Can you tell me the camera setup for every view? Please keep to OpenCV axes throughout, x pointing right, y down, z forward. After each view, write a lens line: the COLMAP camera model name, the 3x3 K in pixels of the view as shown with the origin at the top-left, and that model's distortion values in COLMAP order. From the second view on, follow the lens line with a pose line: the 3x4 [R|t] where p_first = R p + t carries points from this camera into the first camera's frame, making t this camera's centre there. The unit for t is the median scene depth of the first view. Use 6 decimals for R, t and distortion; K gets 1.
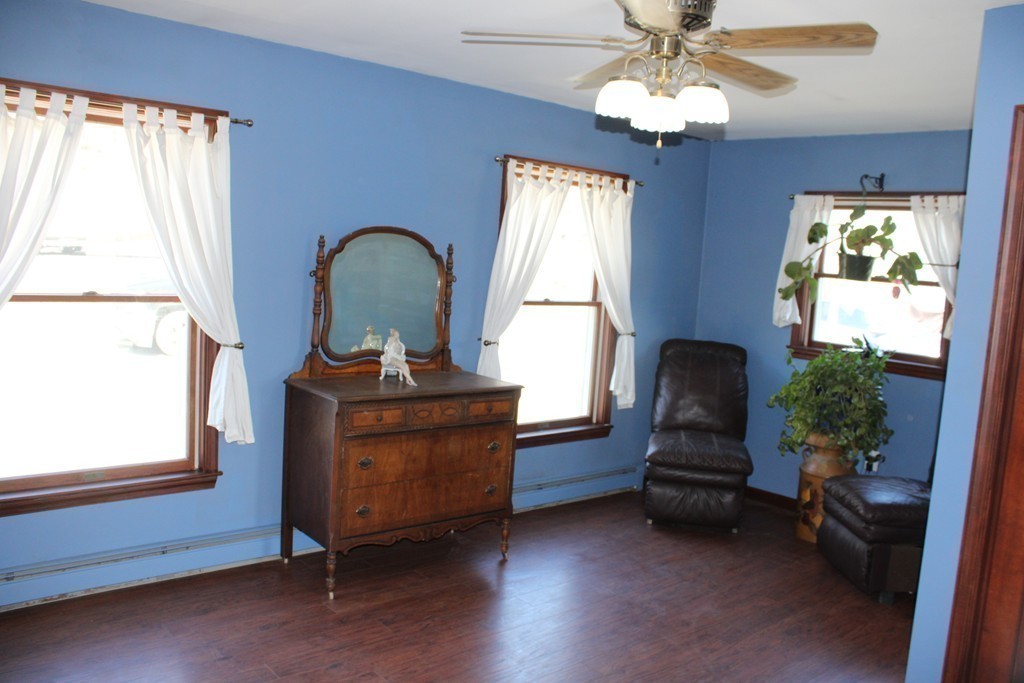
lens RADIAL K [[855.6, 0, 512.0], [0, 855.6, 341.5], [0, 0, 1]] dist [-0.152050, 0.155663]
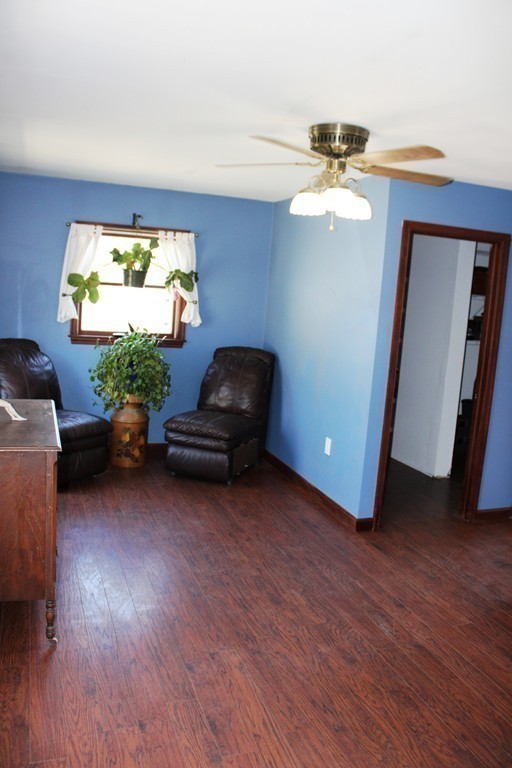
lens RADIAL K [[641.7, 0, 256.0], [0, 641.7, 384.0], [0, 0, 1]] dist [-0.152050, 0.155663]
pose [[0.389487, -0.176088, 0.904043, -0.572183], [0.052717, 0.984207, 0.168990, -0.087239], [-0.919522, -0.018161, 0.392619, 0.379619]]
